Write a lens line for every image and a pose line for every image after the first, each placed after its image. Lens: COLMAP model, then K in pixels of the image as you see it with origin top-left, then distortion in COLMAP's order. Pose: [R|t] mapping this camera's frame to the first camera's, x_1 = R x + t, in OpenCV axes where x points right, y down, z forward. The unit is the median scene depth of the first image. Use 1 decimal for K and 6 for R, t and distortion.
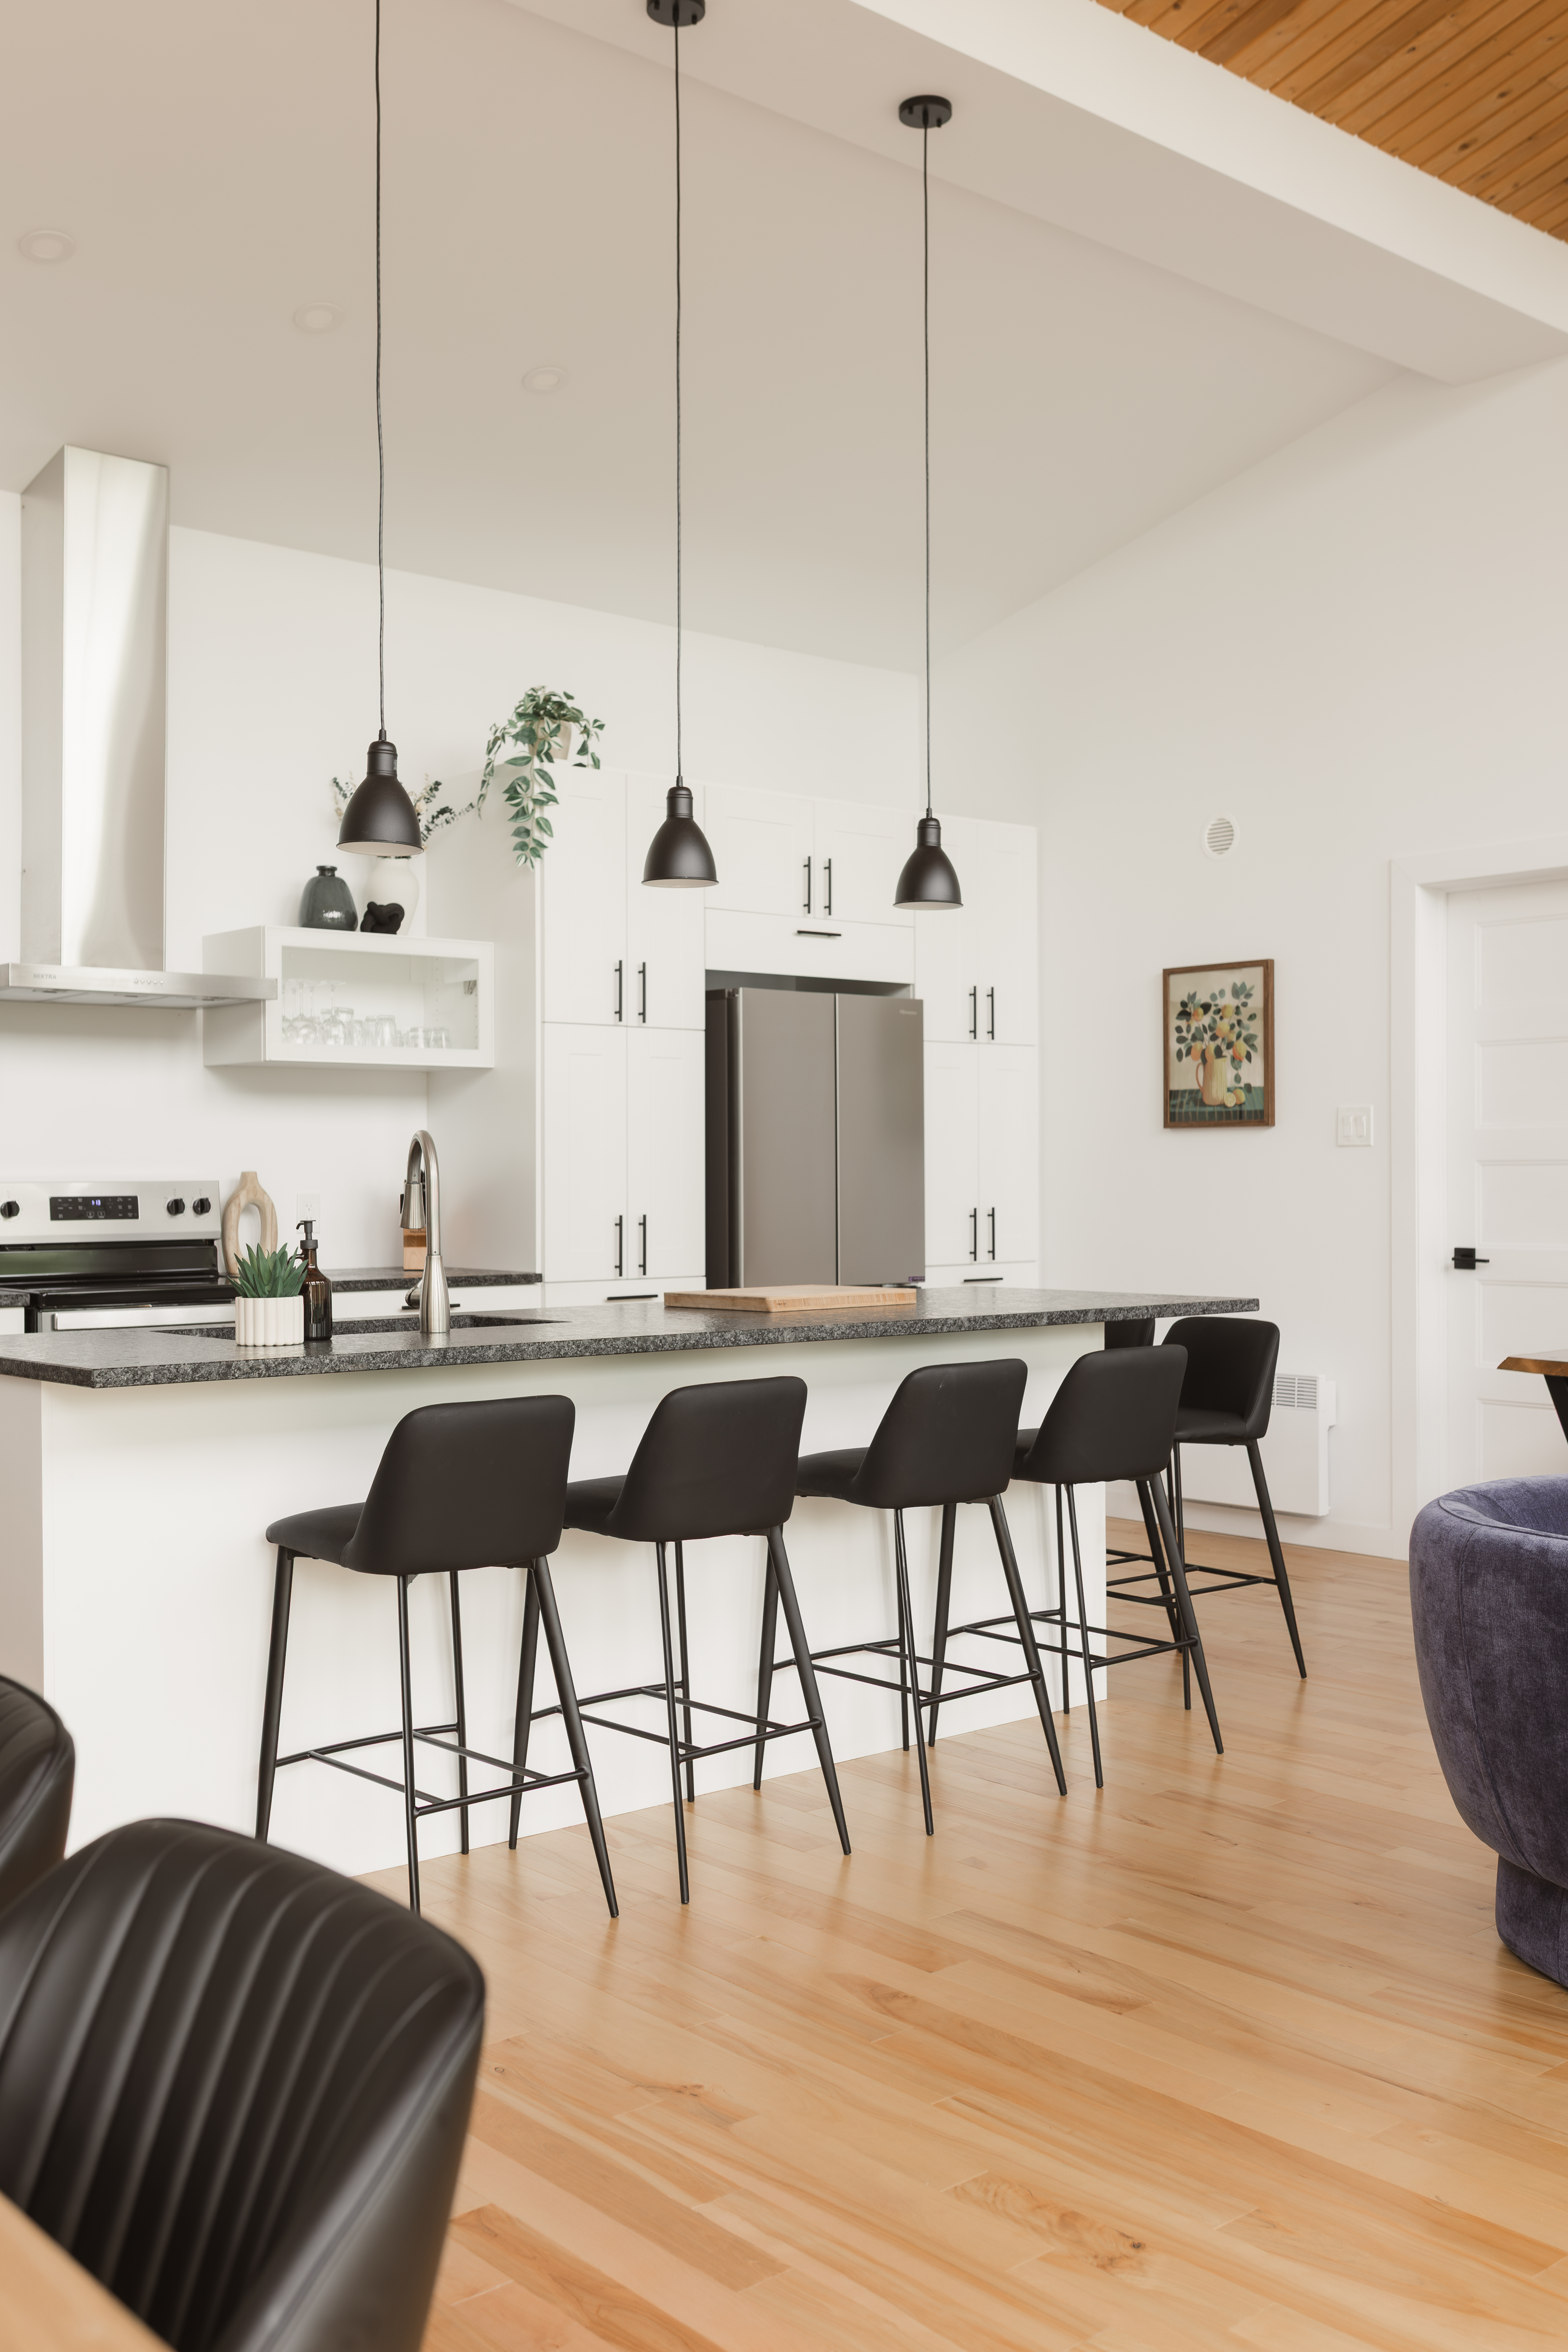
lens RADIAL K [[2231.1, 0, 785.1], [0, 2231.1, 1182.6], [0, 0, 1]] dist [-0.009950, -0.002305]
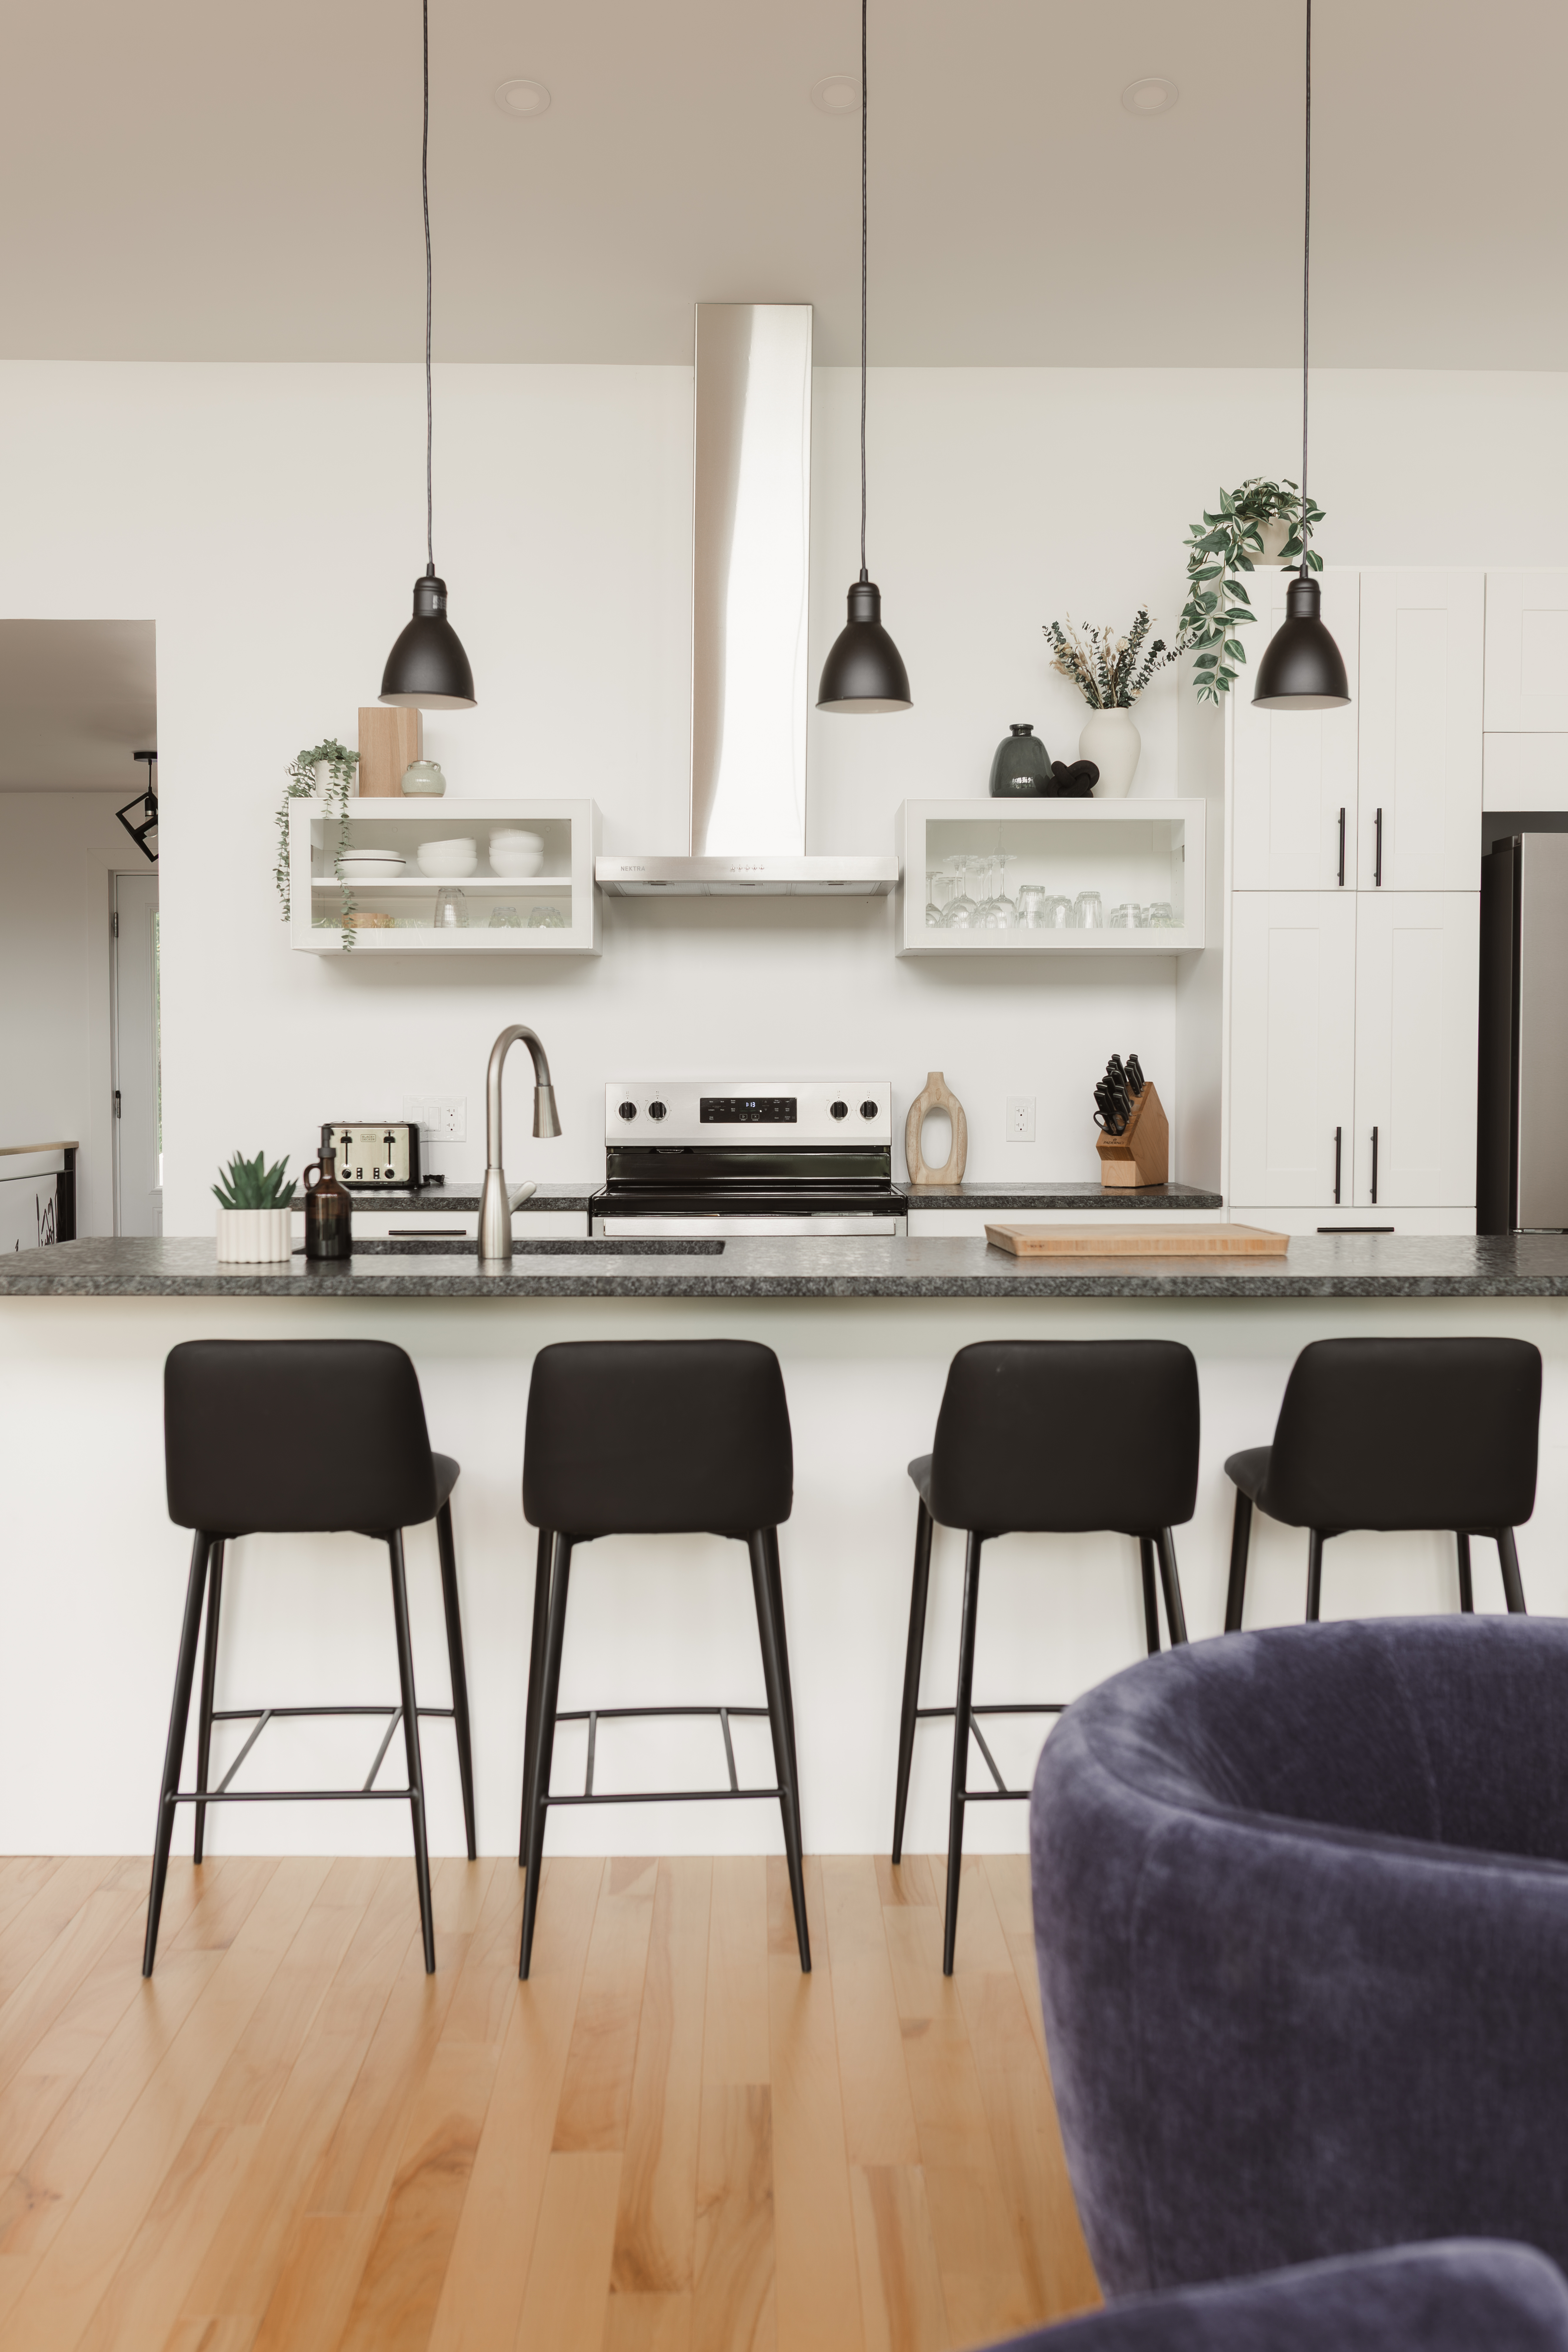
lens RADIAL K [[2296.6, 0, 785.4], [0, 2296.6, 1169.1], [0, 0, 1]] dist [0.029770, -0.095626]
pose [[0.768522, 0.029166, -0.639158, 0.327471], [-0.005214, 0.999213, 0.039326, -0.002032], [0.639802, -0.026890, 0.768069, 0.253525]]
